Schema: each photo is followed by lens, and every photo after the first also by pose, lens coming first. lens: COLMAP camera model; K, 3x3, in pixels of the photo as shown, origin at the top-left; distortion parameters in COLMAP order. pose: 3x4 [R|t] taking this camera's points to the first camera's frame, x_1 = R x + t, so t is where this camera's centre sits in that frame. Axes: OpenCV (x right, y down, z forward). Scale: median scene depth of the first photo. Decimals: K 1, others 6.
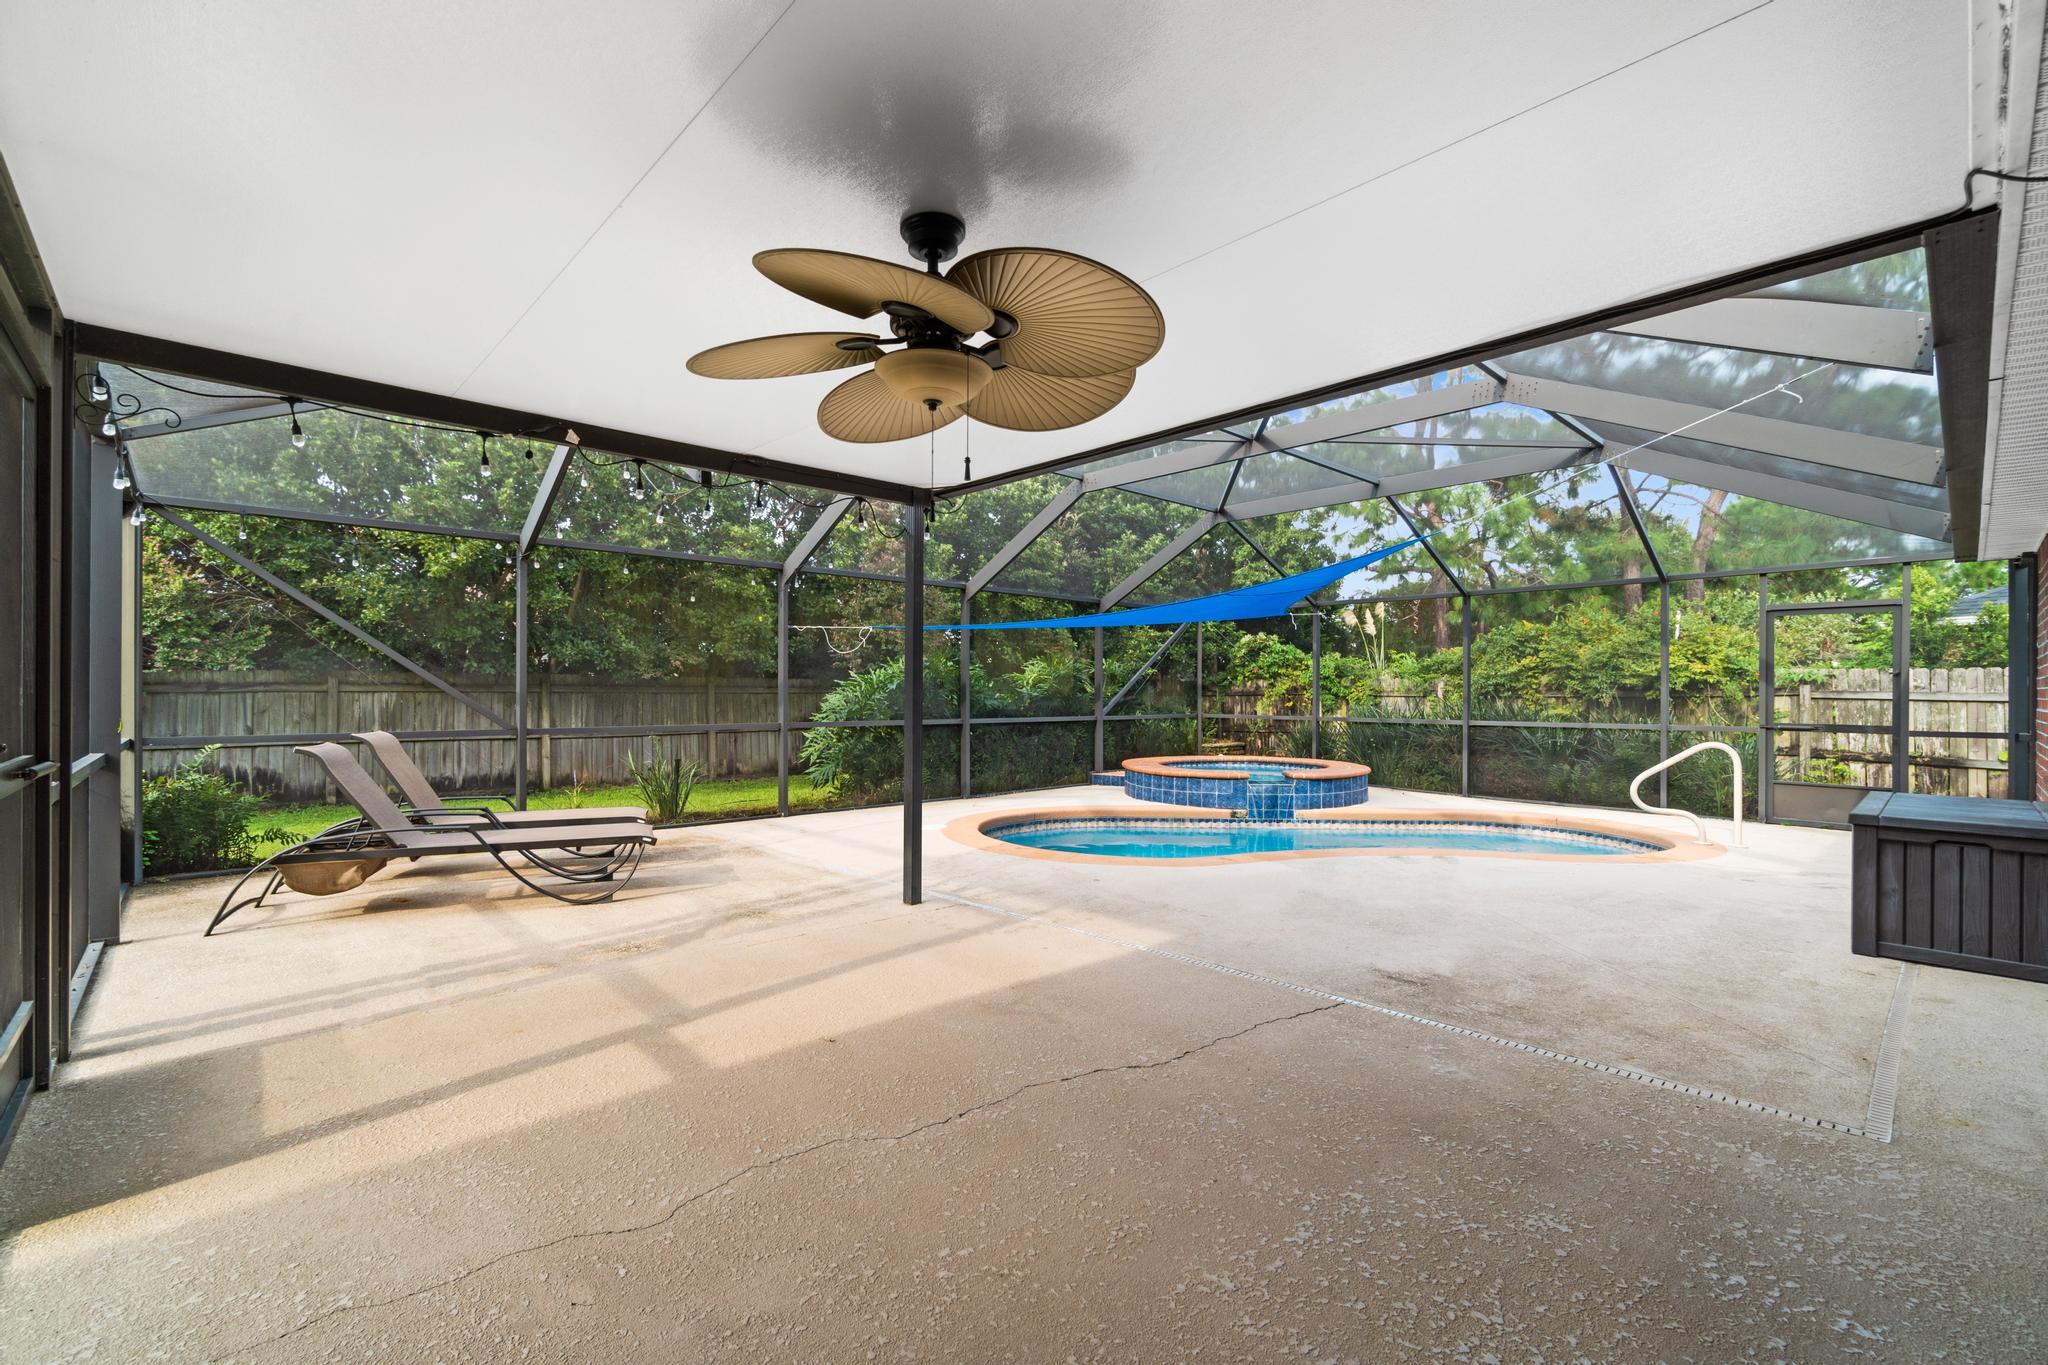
lens RADIAL K [[896.9, 0, 1017.9], [0, 896.9, 688.5], [0, 0, 1]] dist [-0.003601, 0.000650]
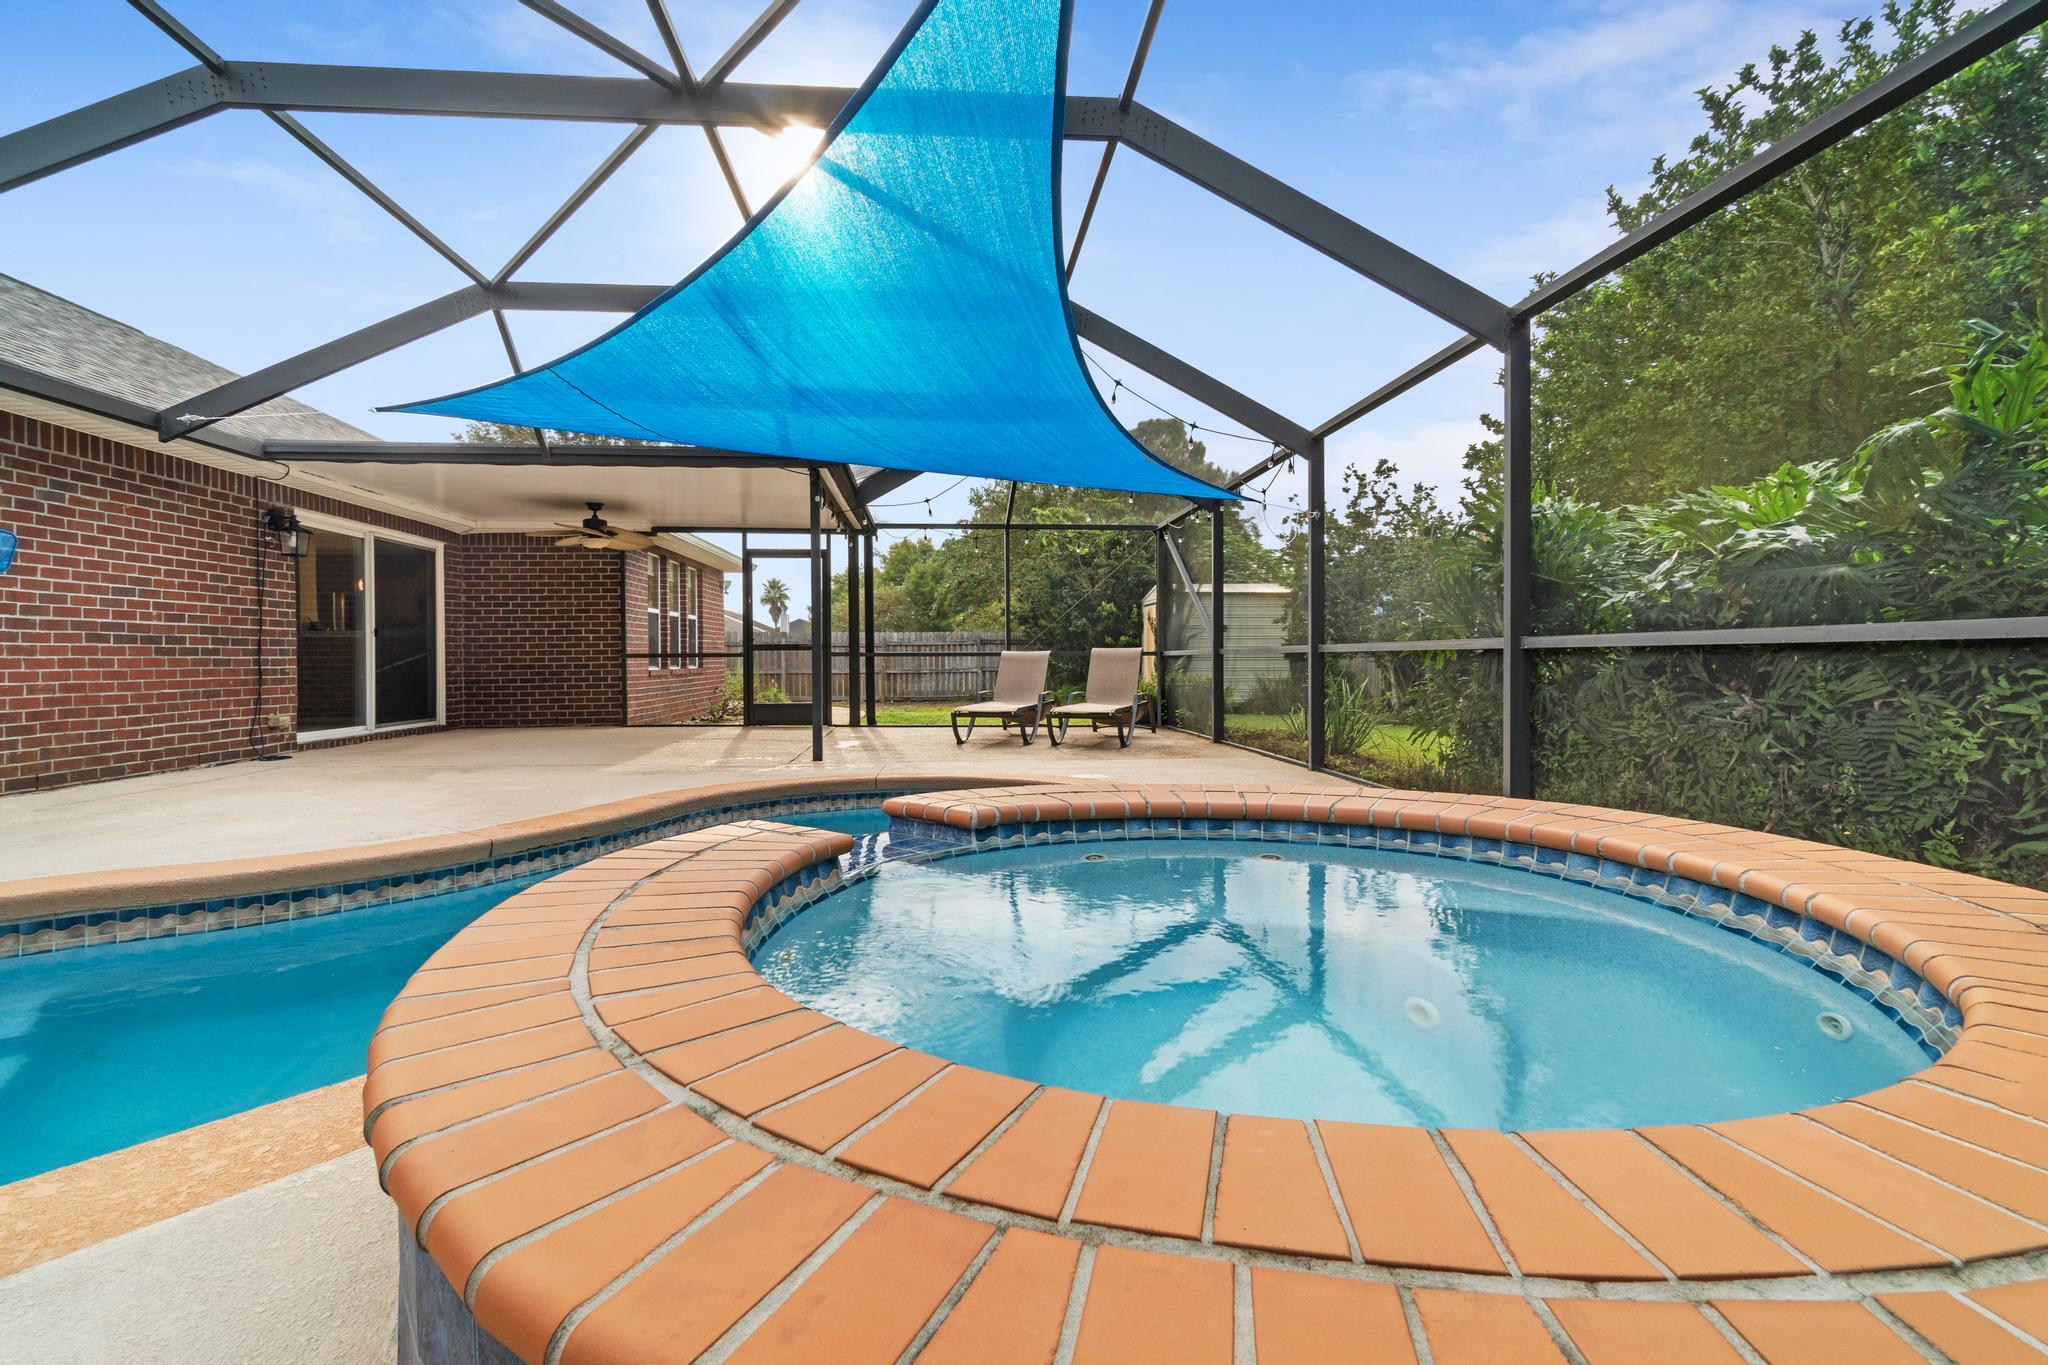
lens RADIAL K [[896.9, 0, 1027.4], [0, 896.9, 666.9], [0, 0, 1]] dist [-0.003601, 0.000650]
pose [[-0.607272, 0.002748, -0.794489, 0.390053], [0.004595, 0.999989, -0.000053, 0.044565], [0.794481, -0.003682, -0.607278, 1.023924]]
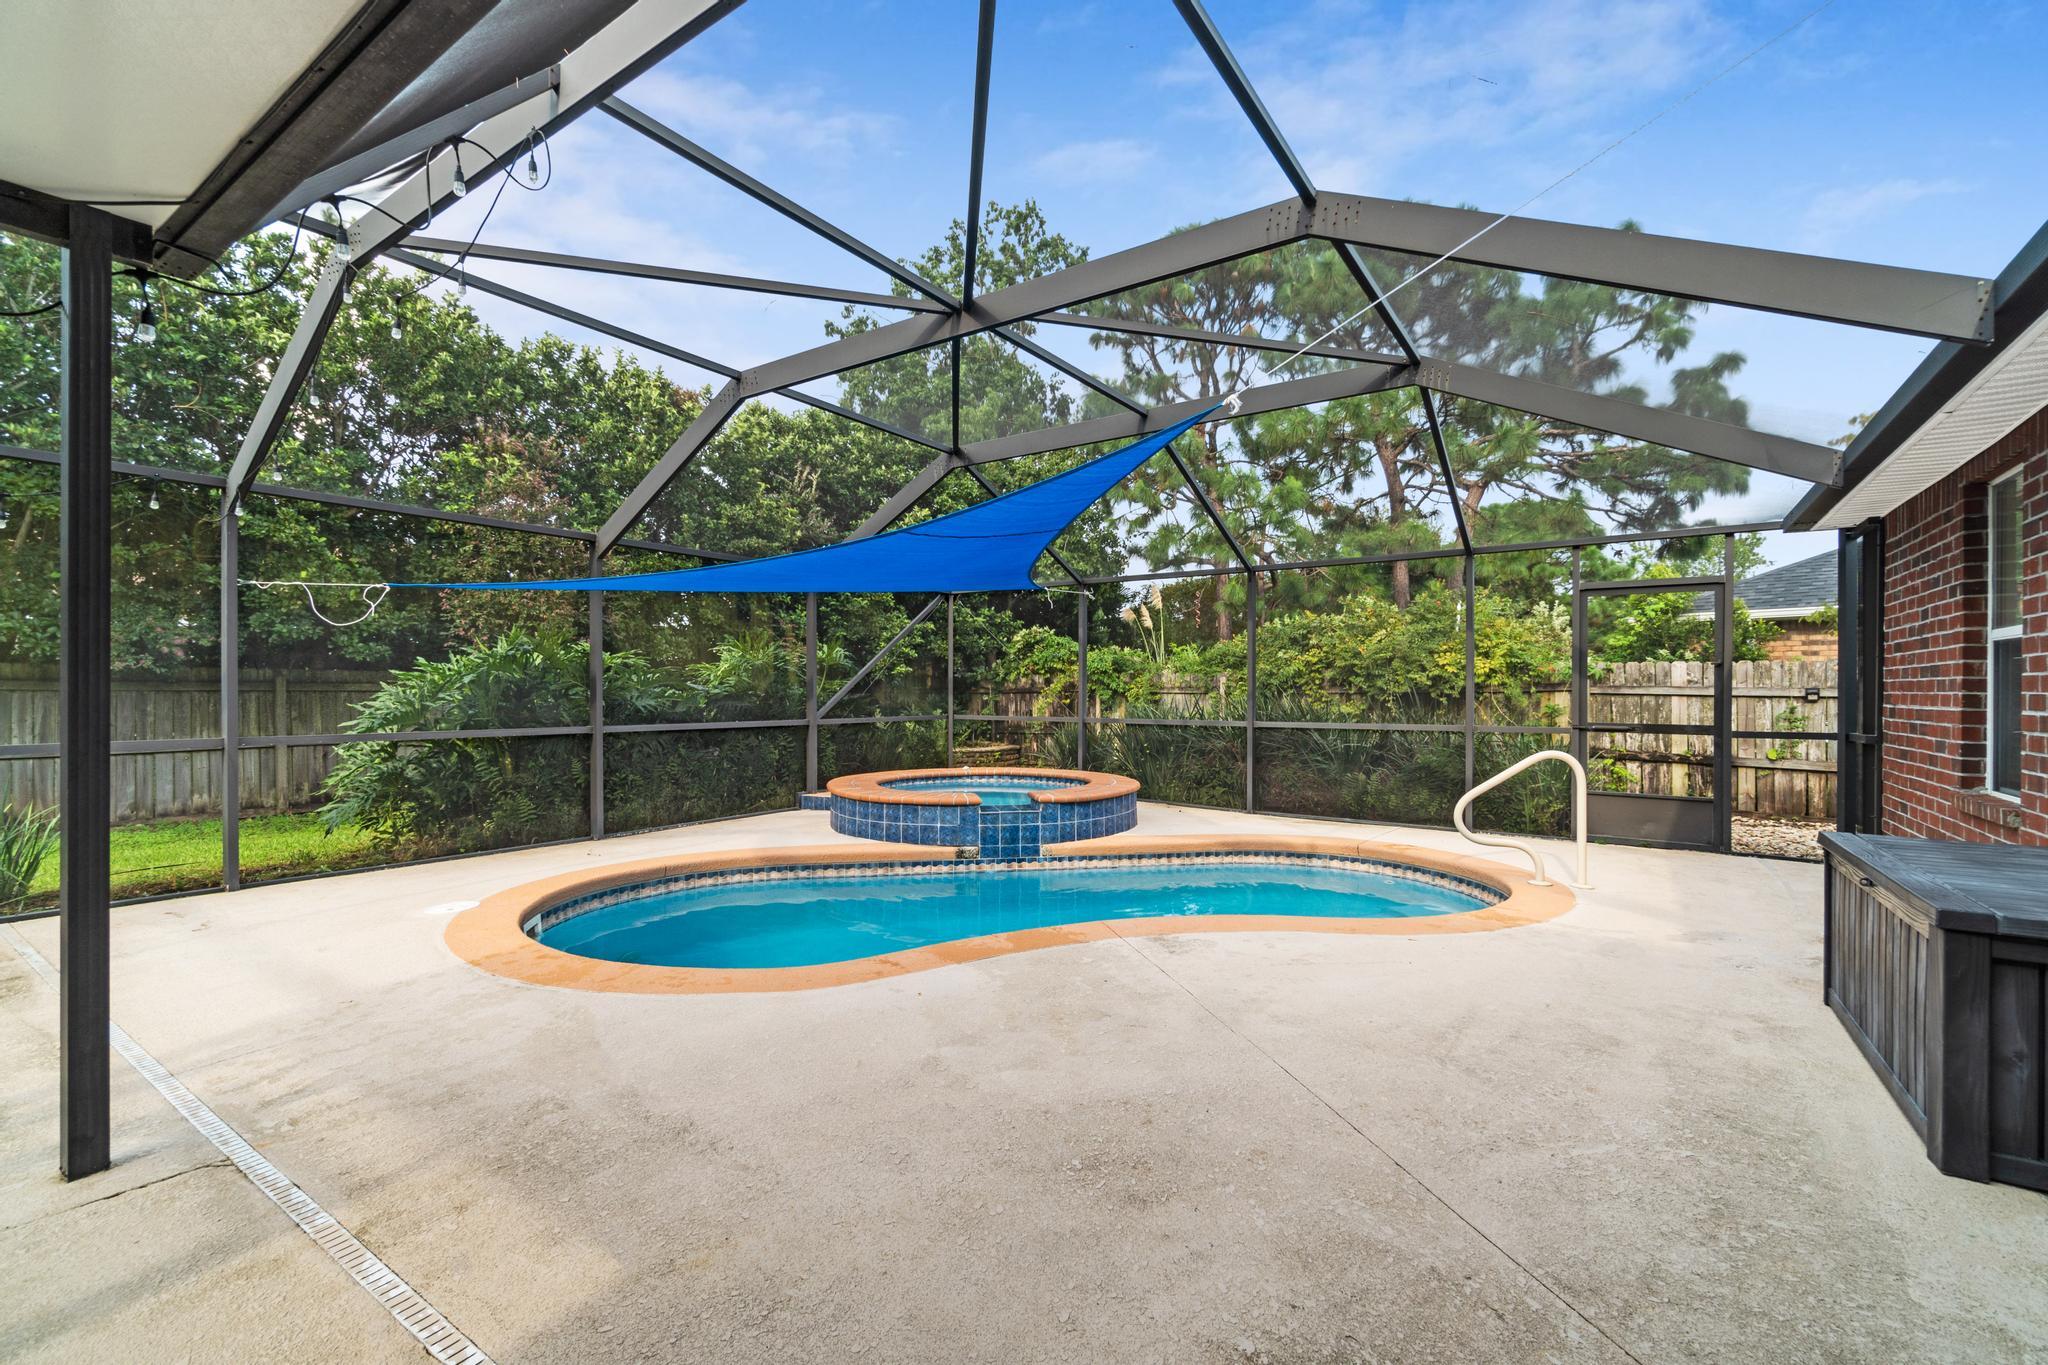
lens RADIAL K [[896.9, 0, 1020.4], [0, 896.9, 689.3], [0, 0, 1]] dist [-0.003601, 0.000650]
pose [[0.976325, -0.001517, 0.216303, 0.108640], [0.000979, 0.999996, 0.002594, 0.003188], [-0.216306, -0.002321, 0.976323, 0.228061]]
